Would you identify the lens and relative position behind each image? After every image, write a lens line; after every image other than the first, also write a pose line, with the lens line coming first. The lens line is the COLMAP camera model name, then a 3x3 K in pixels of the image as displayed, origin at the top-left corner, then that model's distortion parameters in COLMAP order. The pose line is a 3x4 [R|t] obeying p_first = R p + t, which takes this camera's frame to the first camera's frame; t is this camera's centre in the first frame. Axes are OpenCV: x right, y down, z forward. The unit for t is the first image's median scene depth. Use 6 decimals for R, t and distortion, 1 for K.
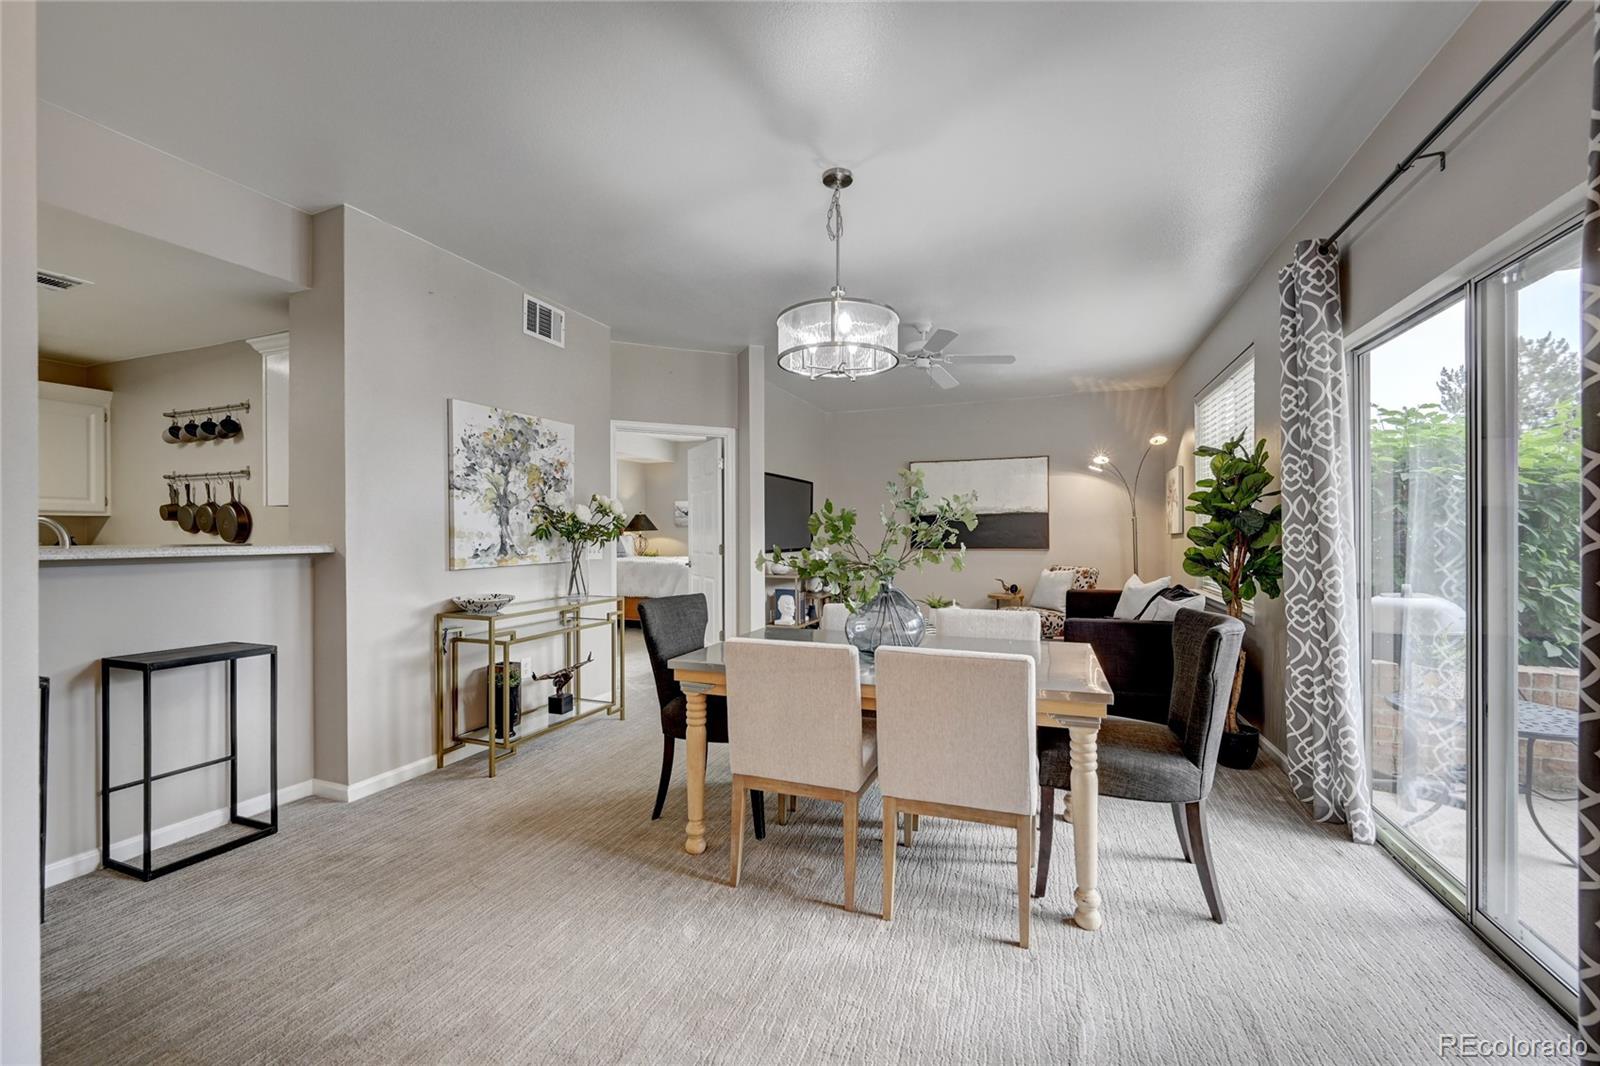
lens RADIAL K [[631.7, 0, 803.4], [0, 631.7, 538.0], [0, 0, 1]] dist [-0.001360, 0.000557]
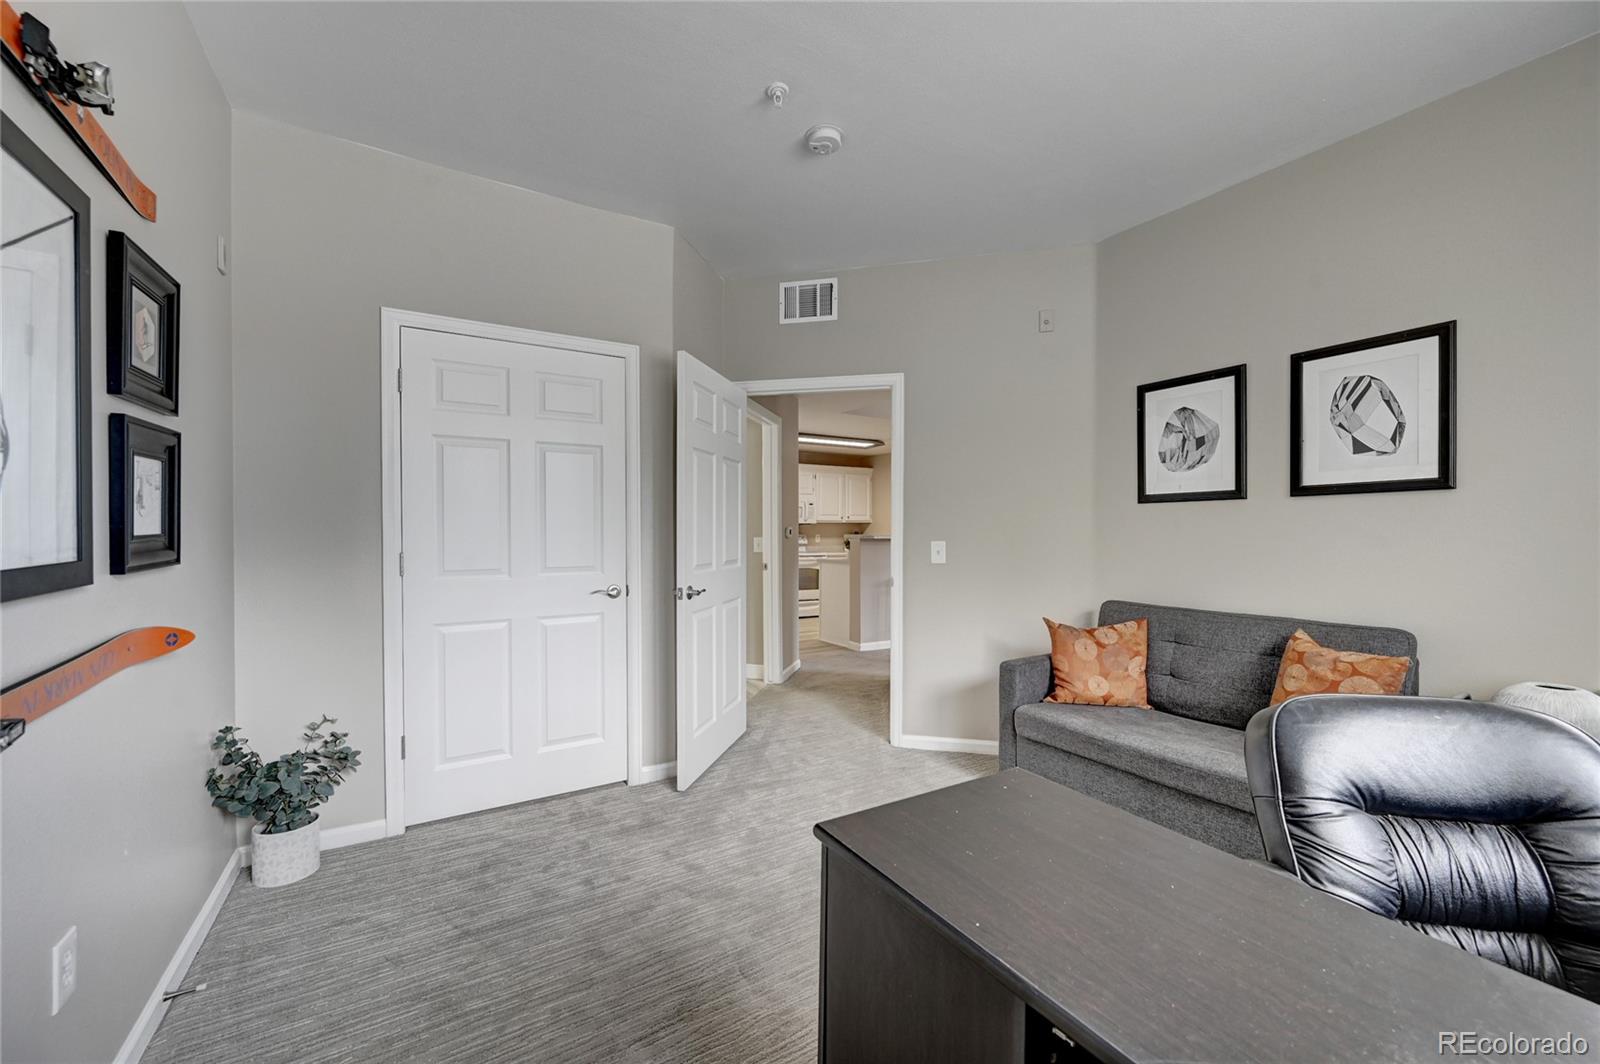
lens RADIAL K [[631.7, 0, 803.4], [0, 631.7, 537.0], [0, 0, 1]] dist [-0.001360, 0.000557]
pose [[0.793643, 0.009571, -0.608308, 0.108832], [-0.008277, 0.999954, 0.004934, 0.007301], [0.608327, 0.001119, 0.793685, -1.068581]]
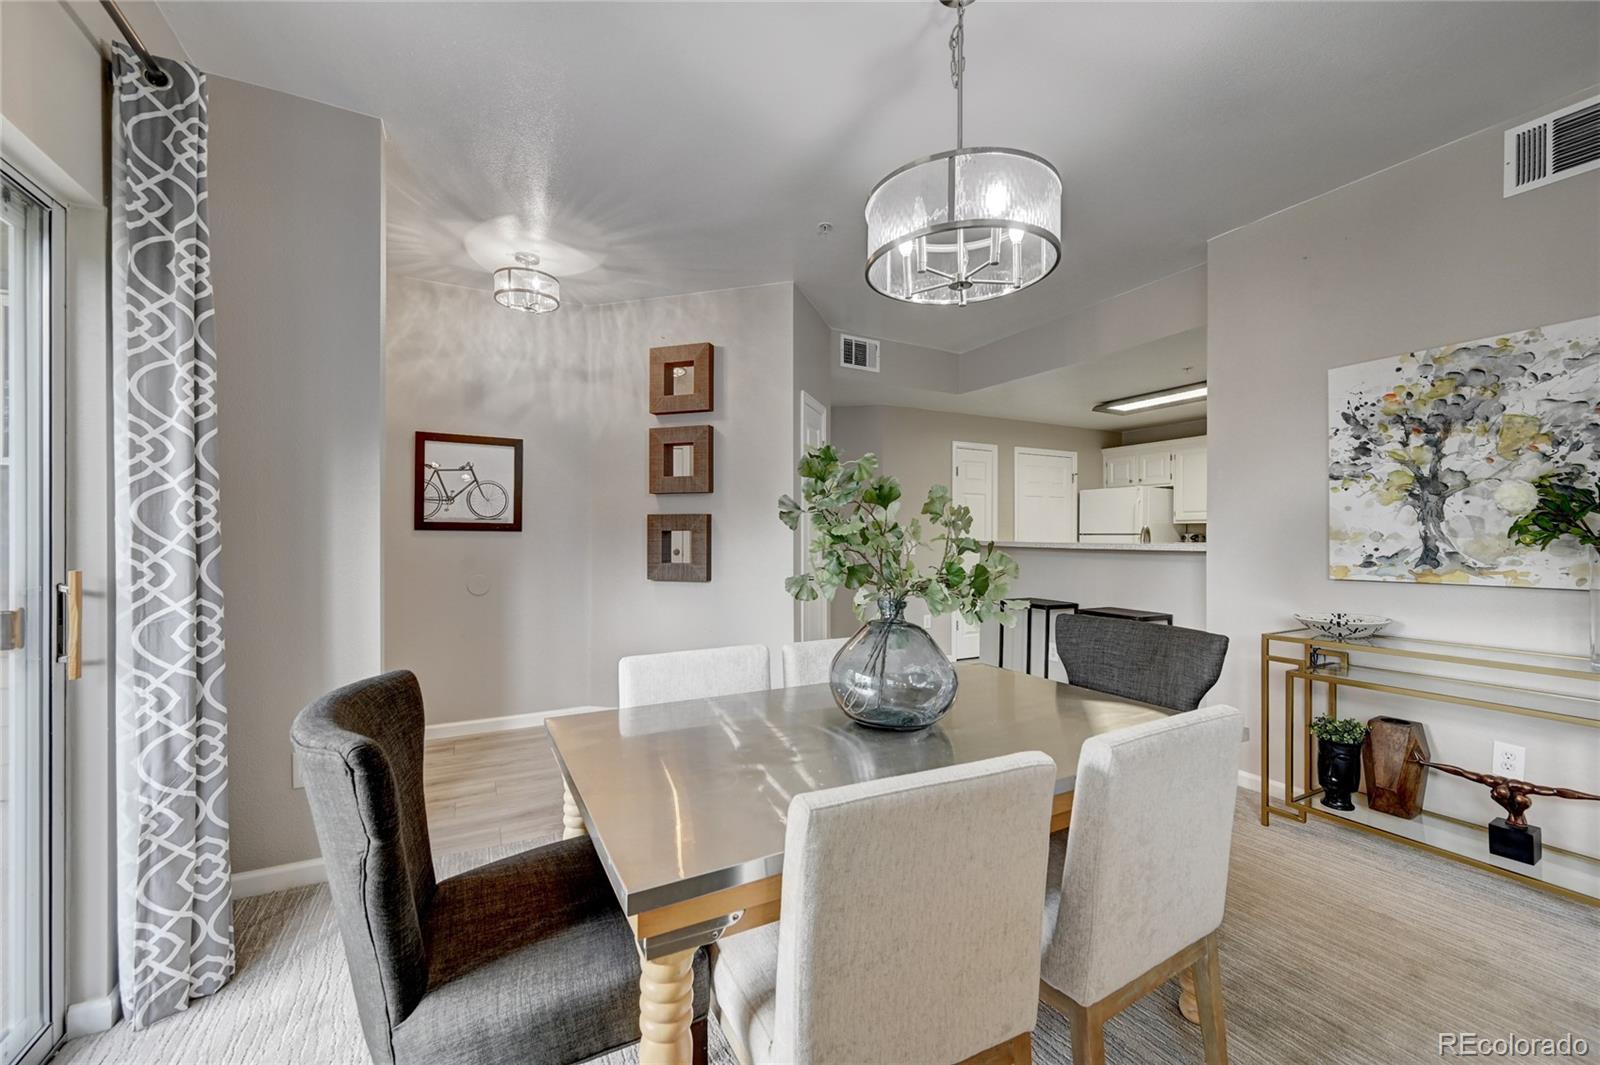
lens RADIAL K [[631.7, 0, 803.4], [0, 631.7, 537.5], [0, 0, 1]] dist [-0.001360, 0.000557]
pose [[-0.655066, 0.002295, -0.755568, 0.437445], [-0.005042, 0.999960, 0.007409, -0.004825], [0.755554, 0.008663, -0.655029, 0.879232]]
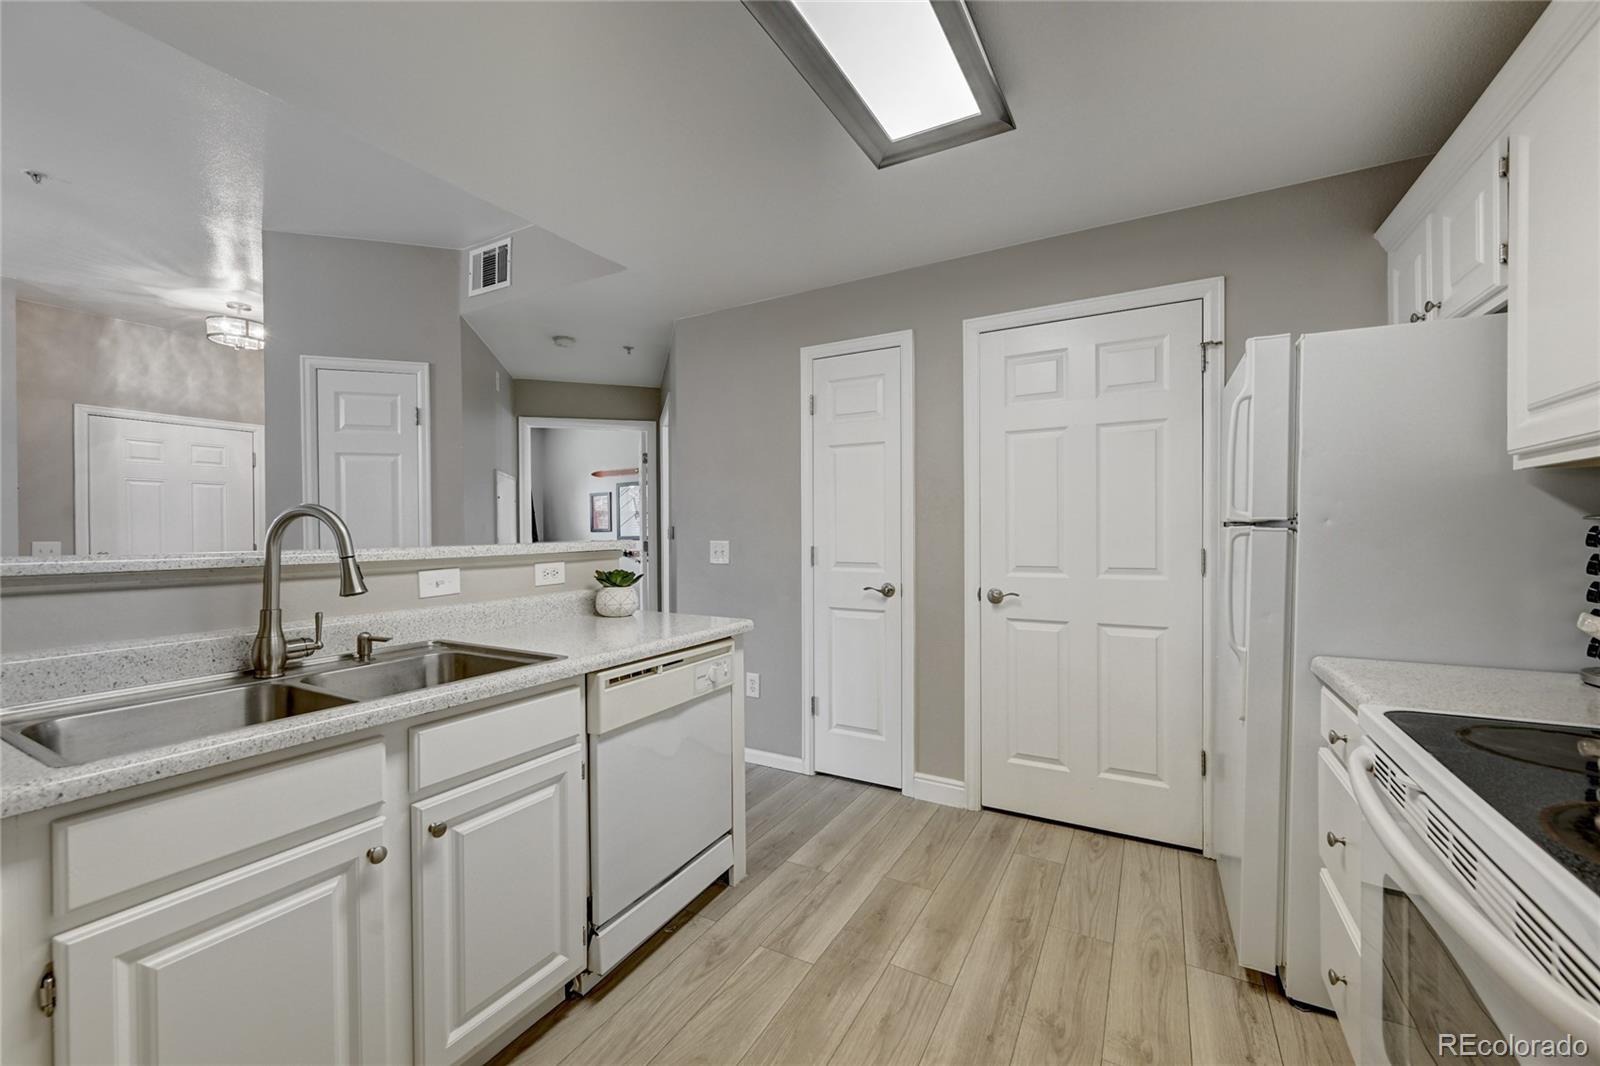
lens RADIAL K [[631.7, 0, 803.4], [0, 631.7, 538.0], [0, 0, 1]] dist [-0.001360, 0.000557]
pose [[-0.989445, 0.004090, 0.144853, -1.086509], [0.007108, 0.999768, 0.020321, -0.006408], [-0.144737, 0.021136, -0.989244, 0.939512]]
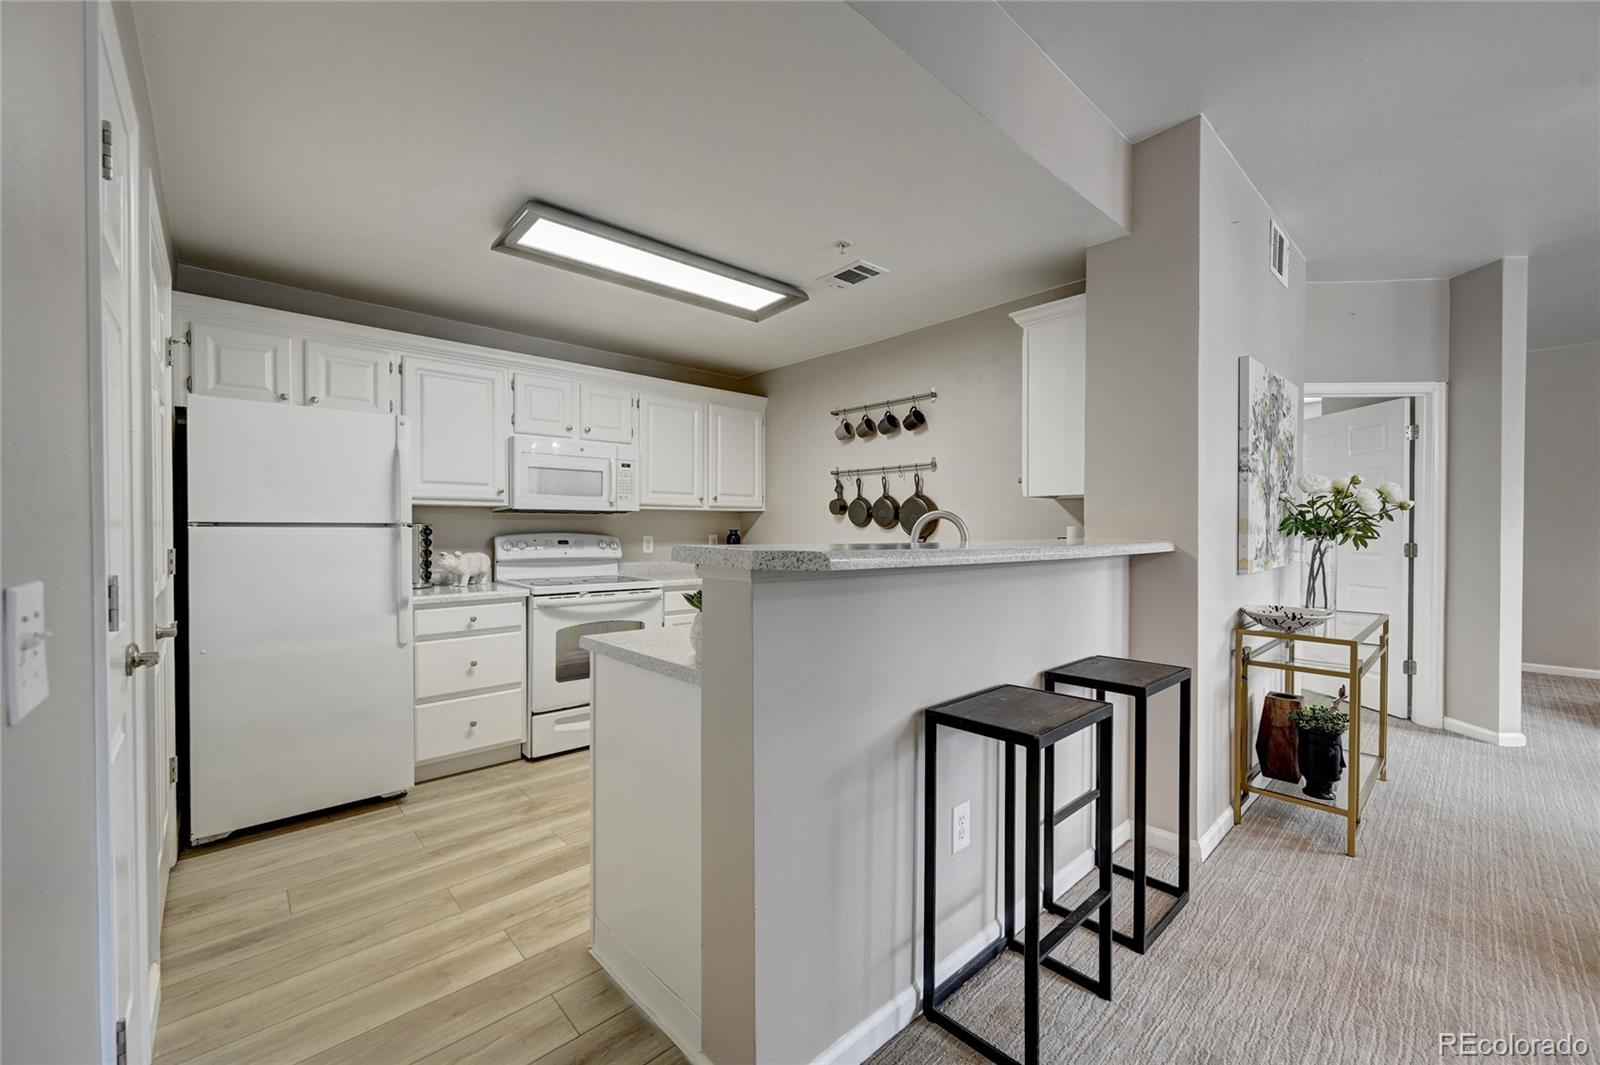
lens RADIAL K [[631.7, 0, 803.4], [0, 631.7, 537.5], [0, 0, 1]] dist [-0.001360, 0.000557]
pose [[0.895868, 0.007822, -0.444251, -0.603097], [-0.004051, 0.999947, 0.009436, -0.000230], [0.444302, -0.006654, 0.895852, 0.042754]]
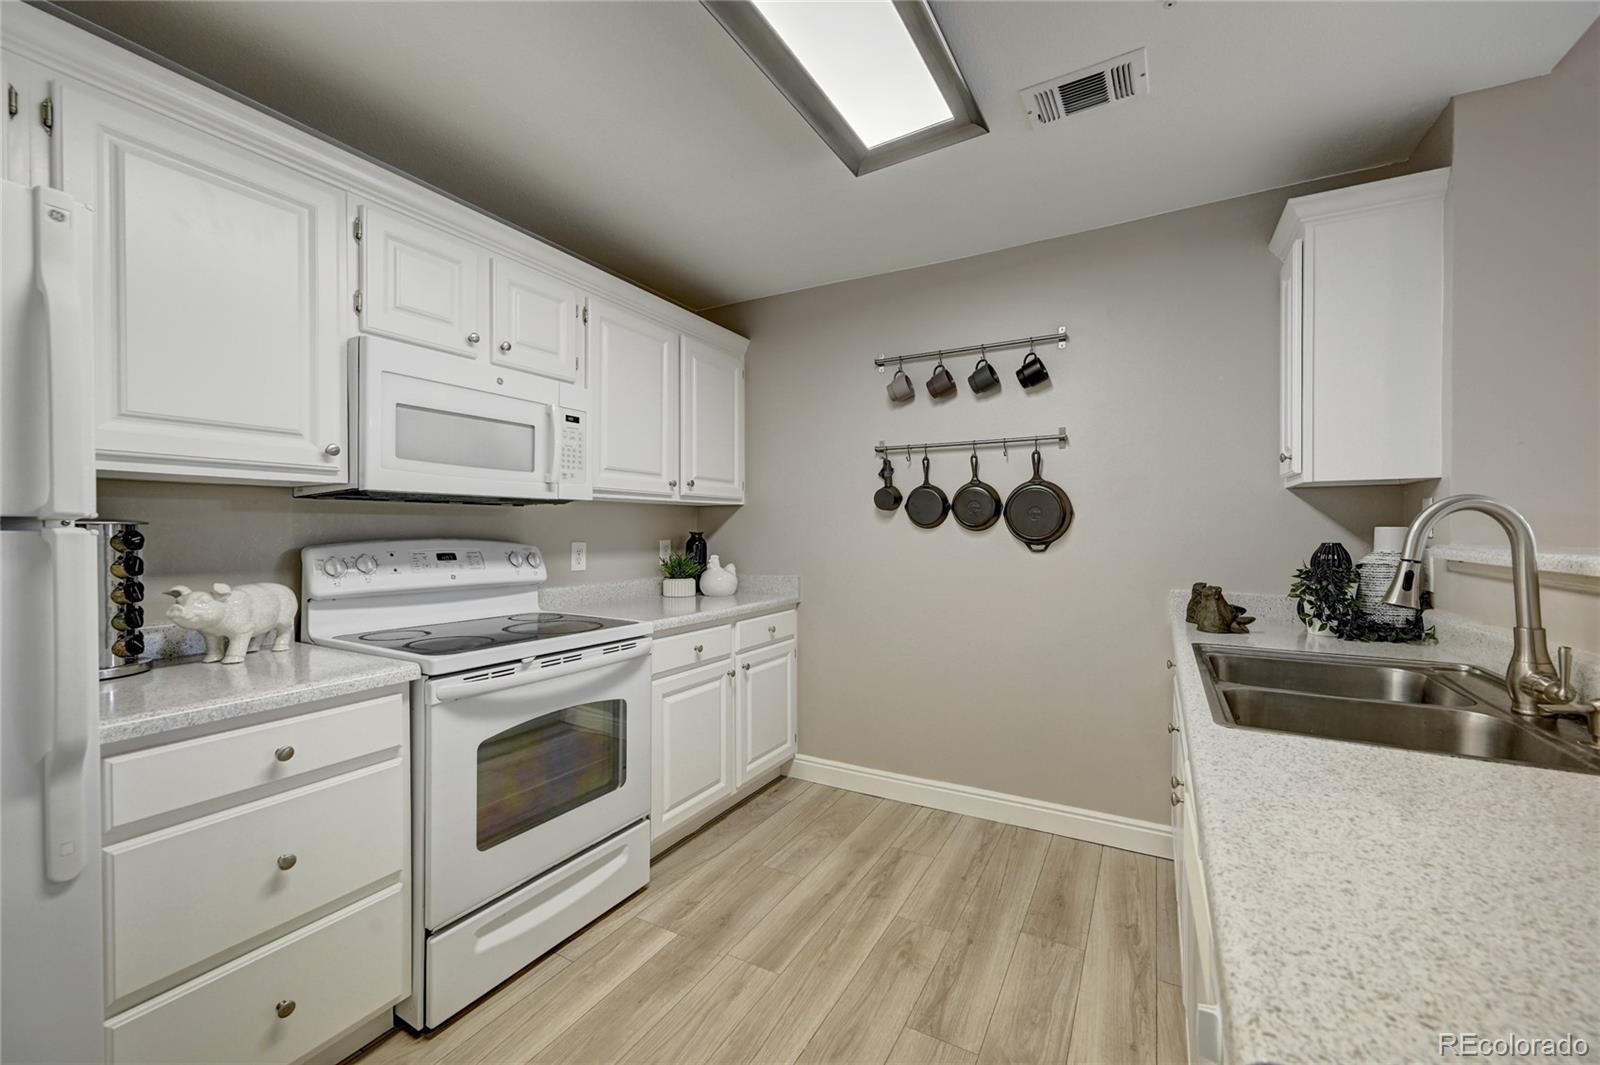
lens RADIAL K [[631.7, 0, 803.4], [0, 631.7, 537.5], [0, 0, 1]] dist [-0.001360, 0.000557]
pose [[0.989472, 0.003255, -0.144688, -1.012664], [-0.002246, 0.999972, 0.007139, -0.002454], [0.144708, -0.006739, 0.989452, 0.285020]]
